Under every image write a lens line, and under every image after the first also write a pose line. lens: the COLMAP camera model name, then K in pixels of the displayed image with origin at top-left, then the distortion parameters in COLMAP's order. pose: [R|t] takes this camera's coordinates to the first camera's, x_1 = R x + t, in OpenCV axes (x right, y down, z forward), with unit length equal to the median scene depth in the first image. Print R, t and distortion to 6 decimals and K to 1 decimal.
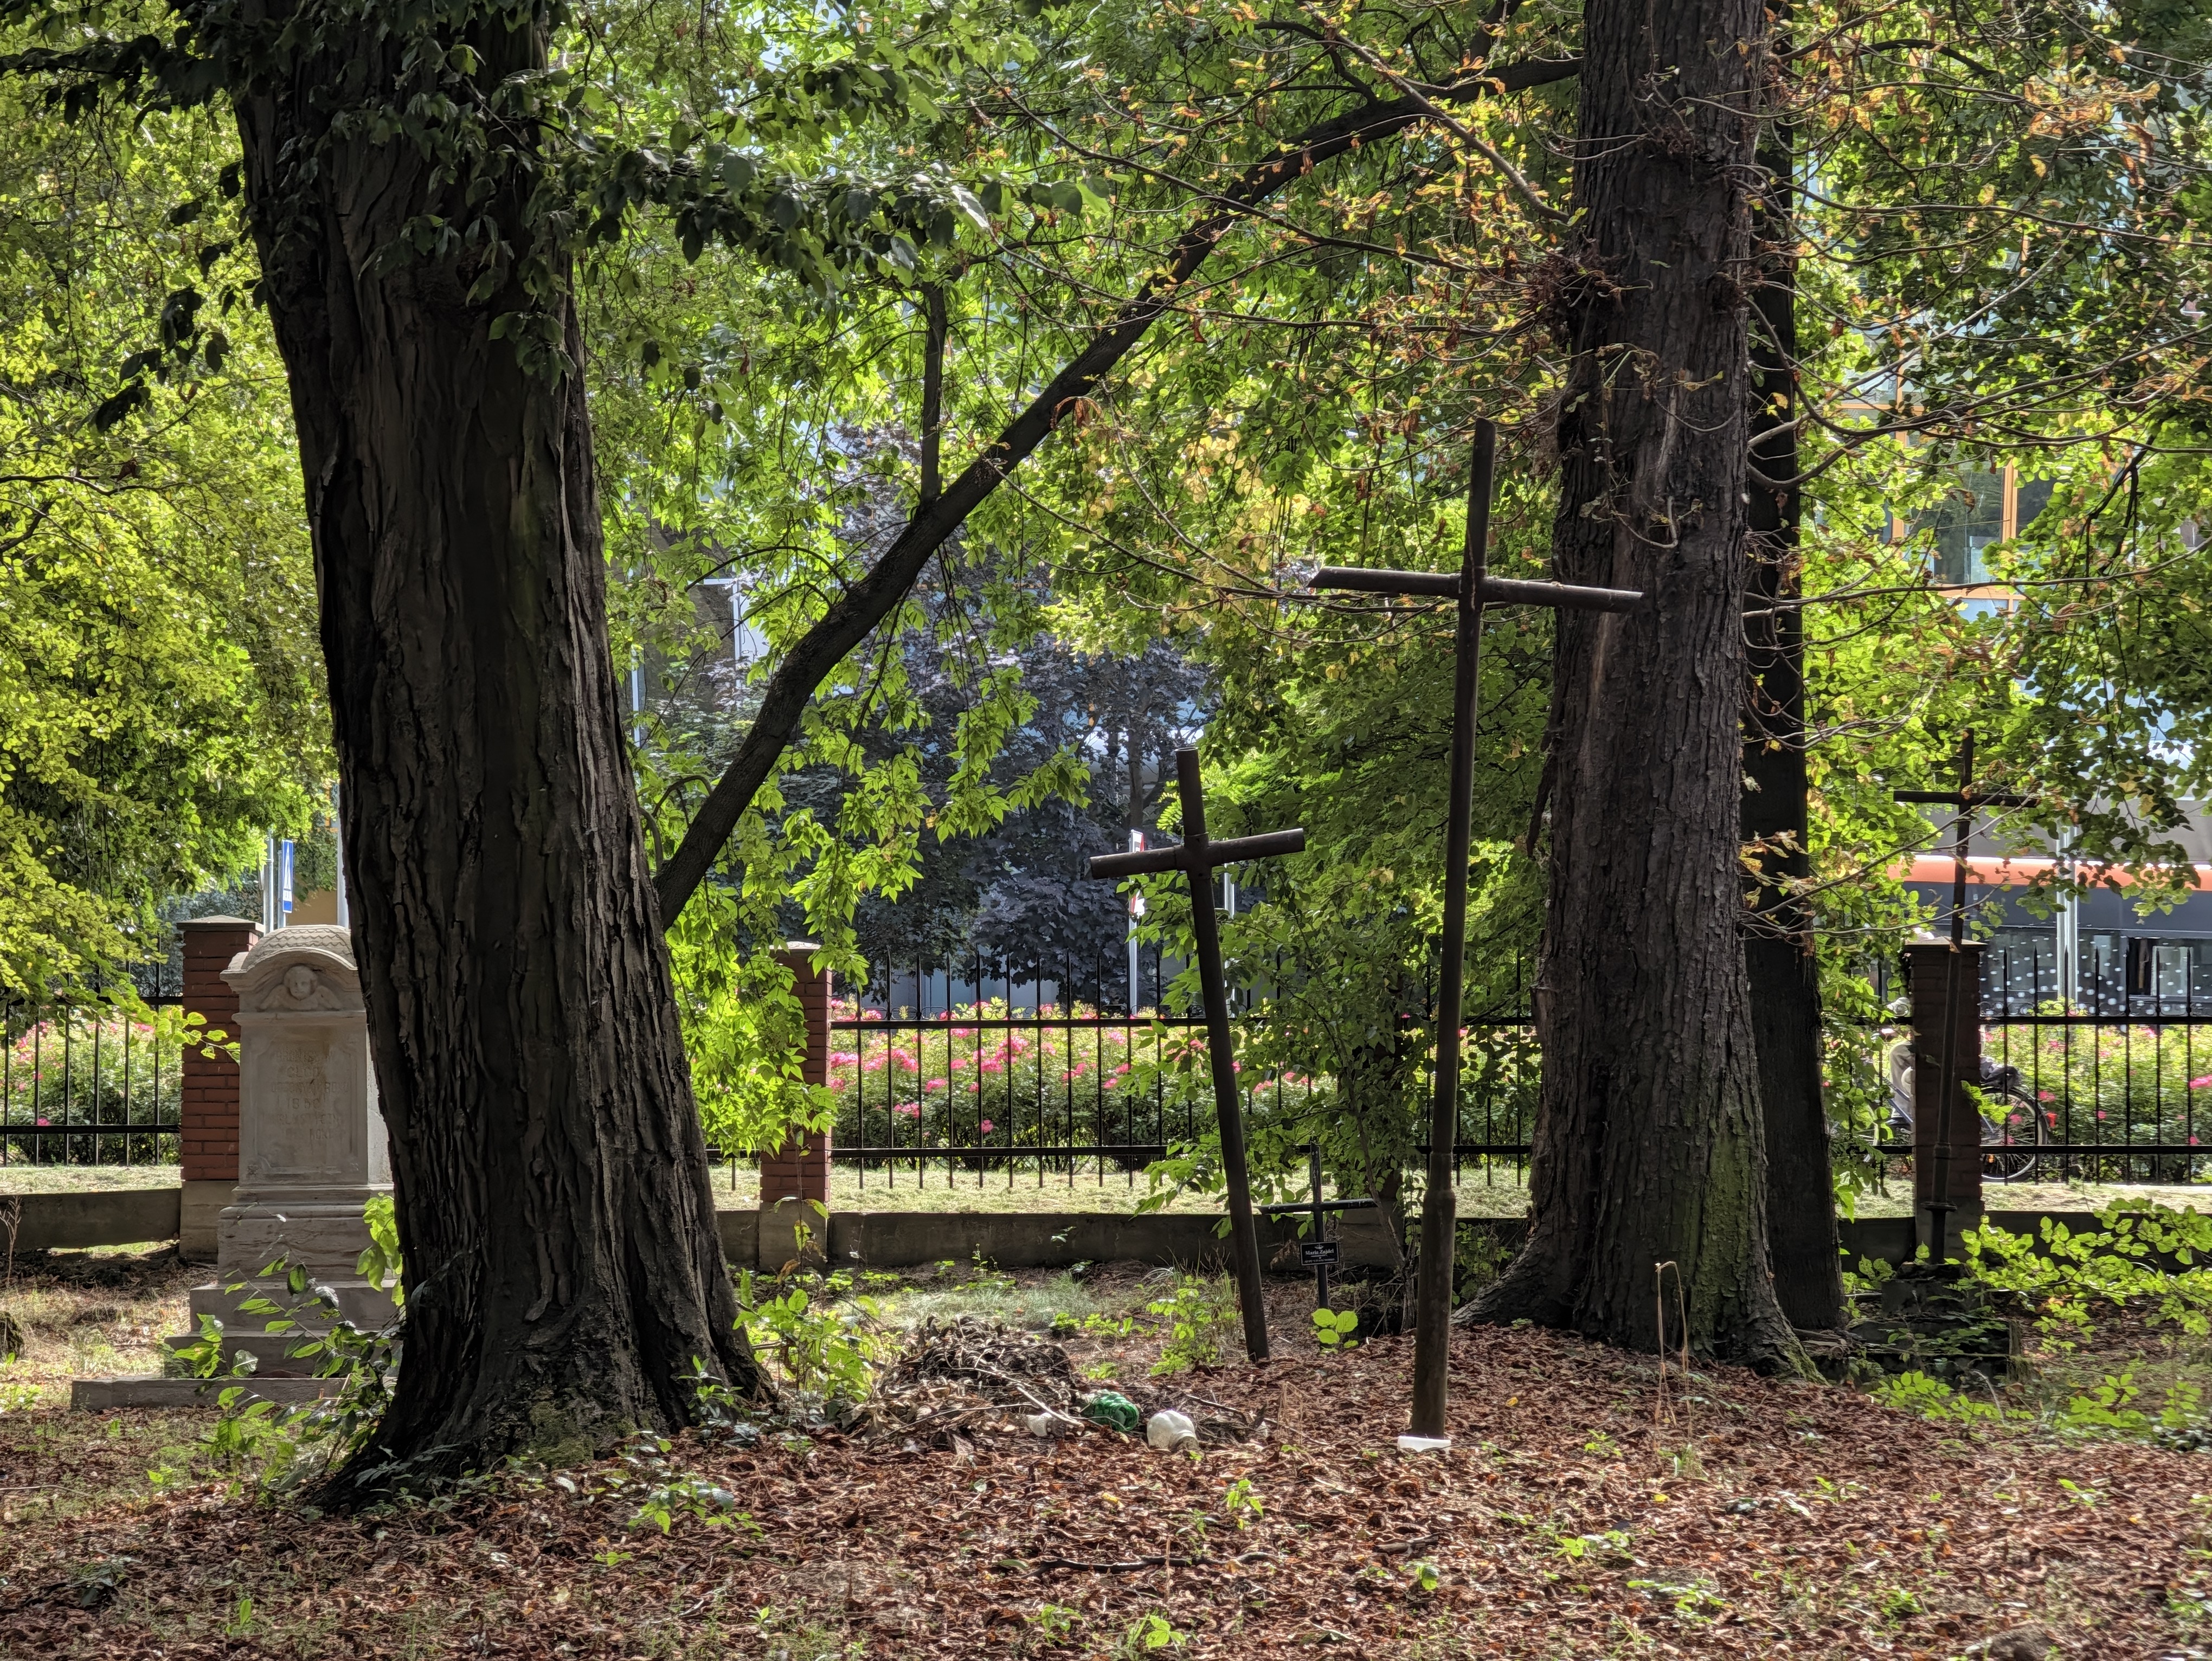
lens RADIAL K [[6735.9, 0, 1112.2], [0, 6735.9, 805.9], [0, 0, 1]] dist [0.267017, 0.000000]
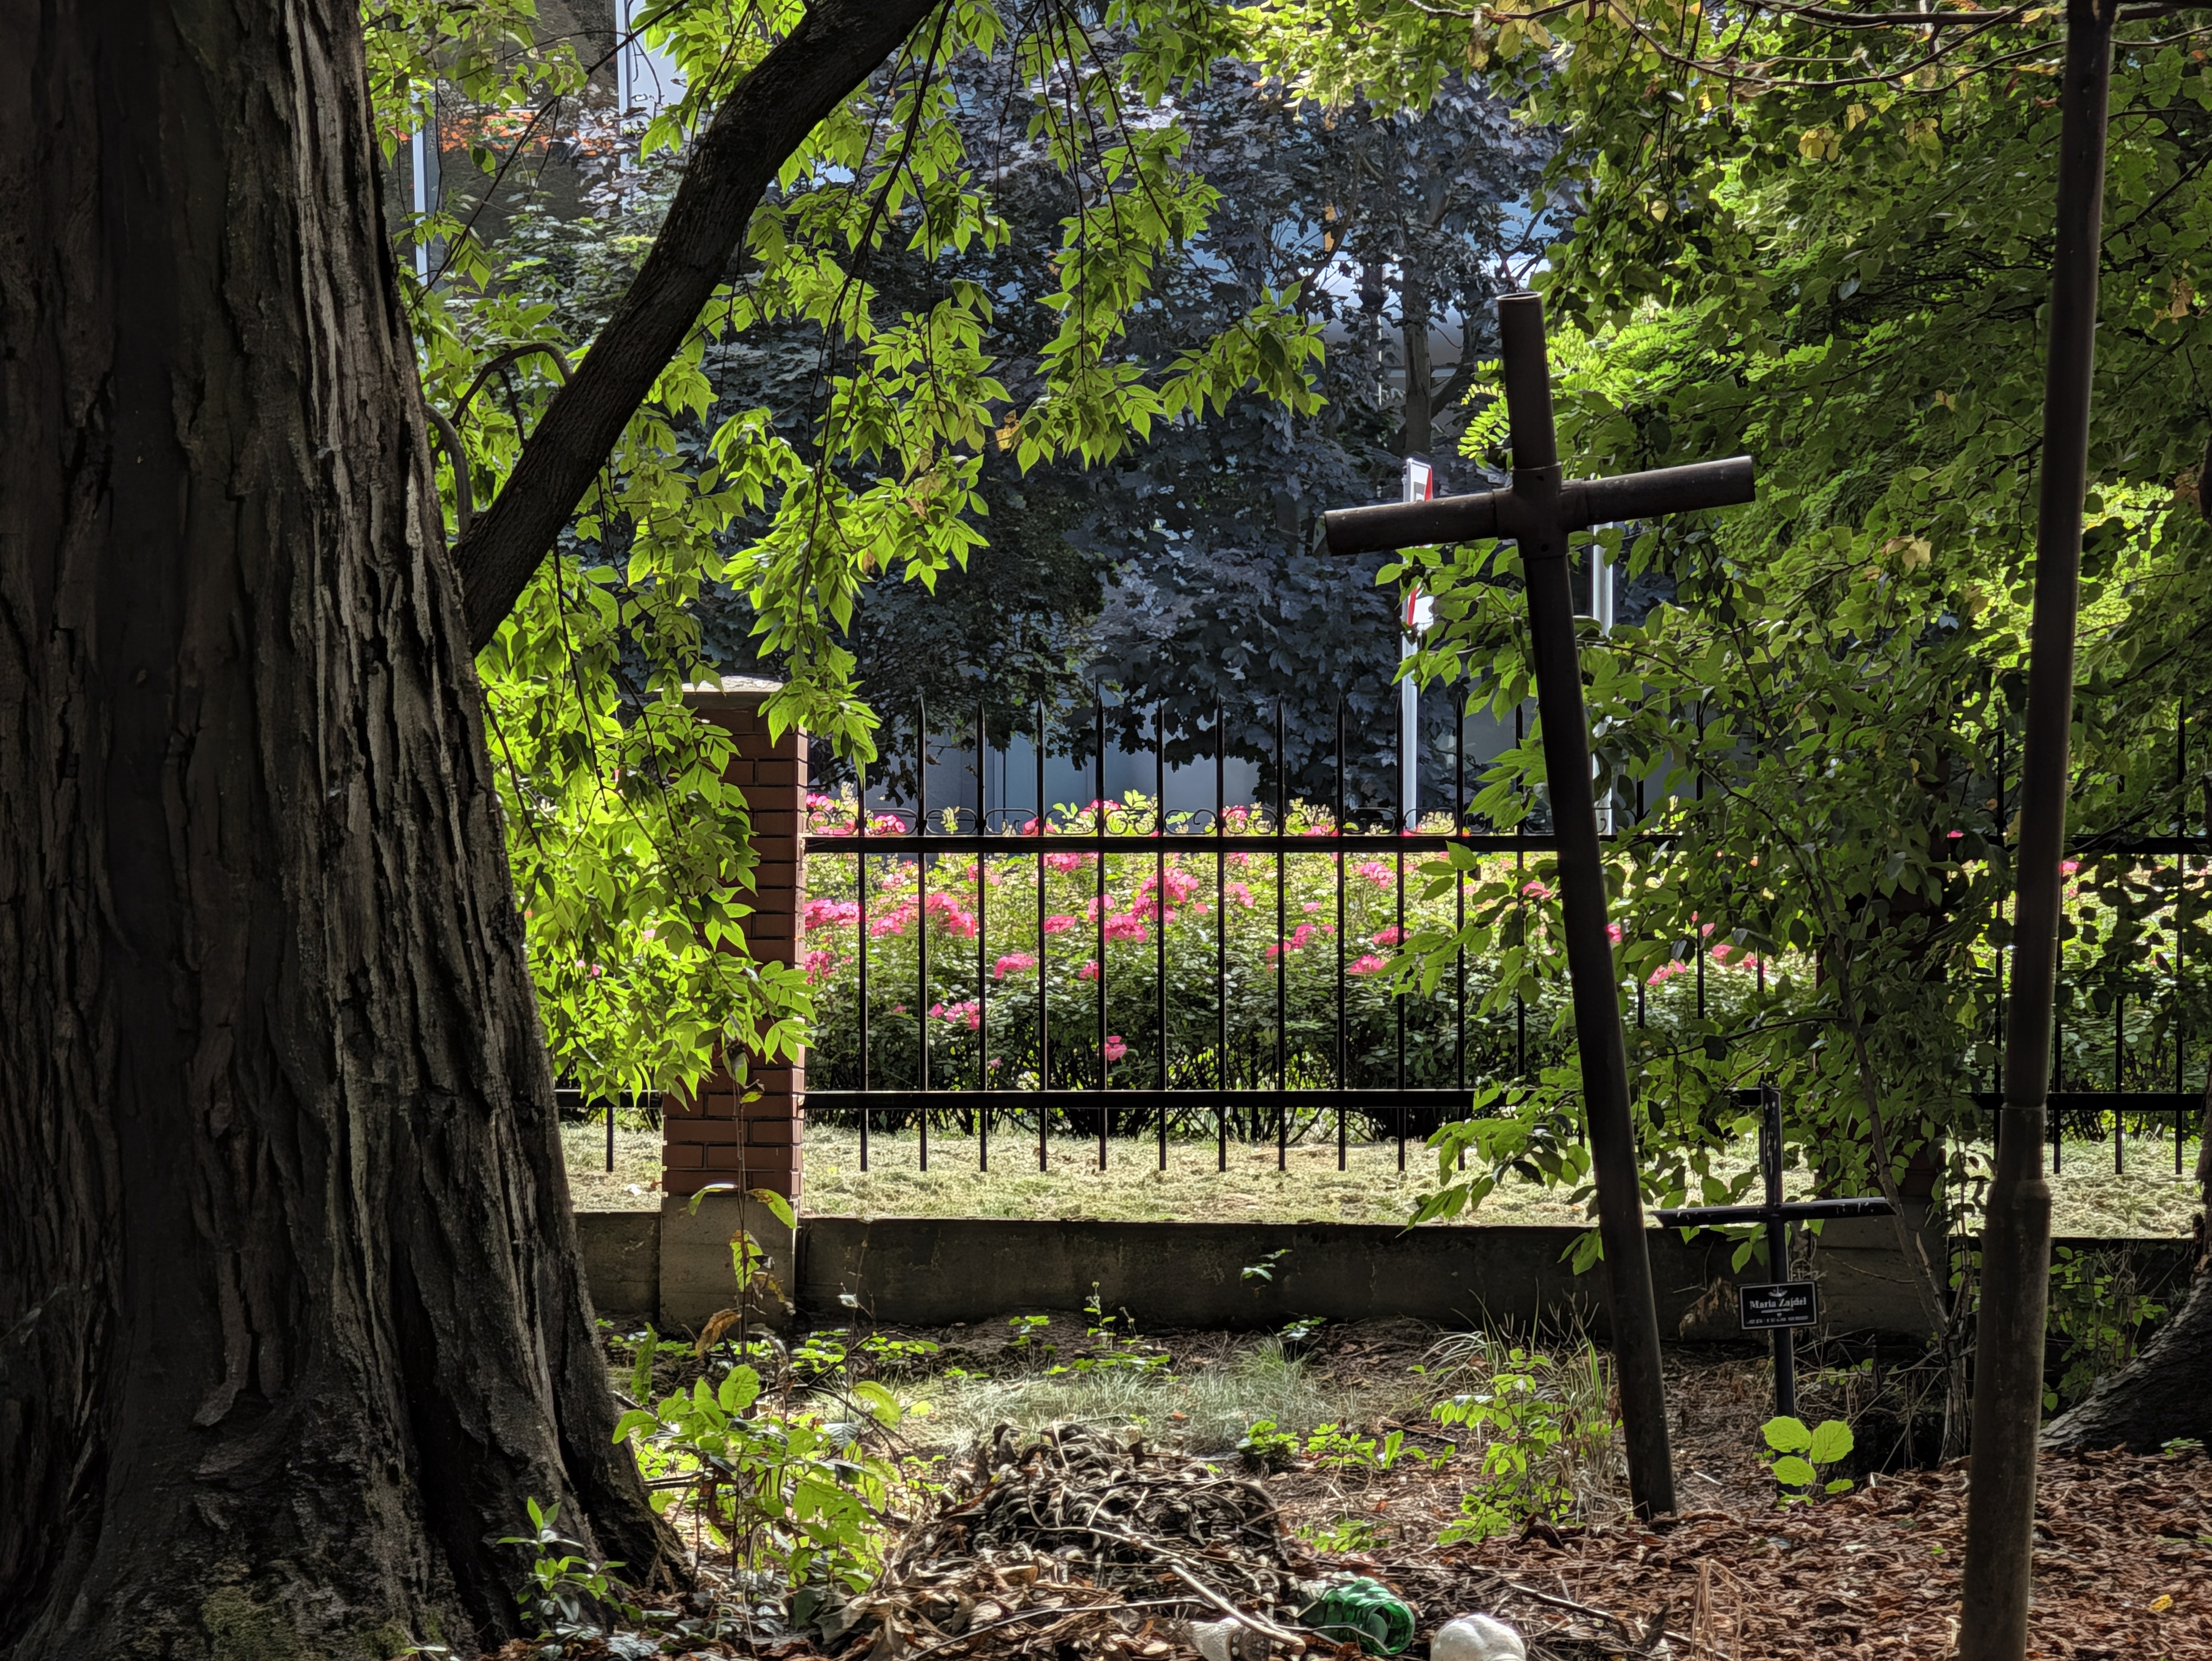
lens RADIAL K [[6735.9, 0, 1089.3], [0, 6735.9, 835.8], [0, 0, 1]] dist [0.267017, 0.000000]
pose [[0.999929, 0.007448, -0.009275, -0.015945], [-0.007075, 0.999190, 0.039620, 0.011944], [0.009562, -0.039551, 0.999172, 0.499079]]
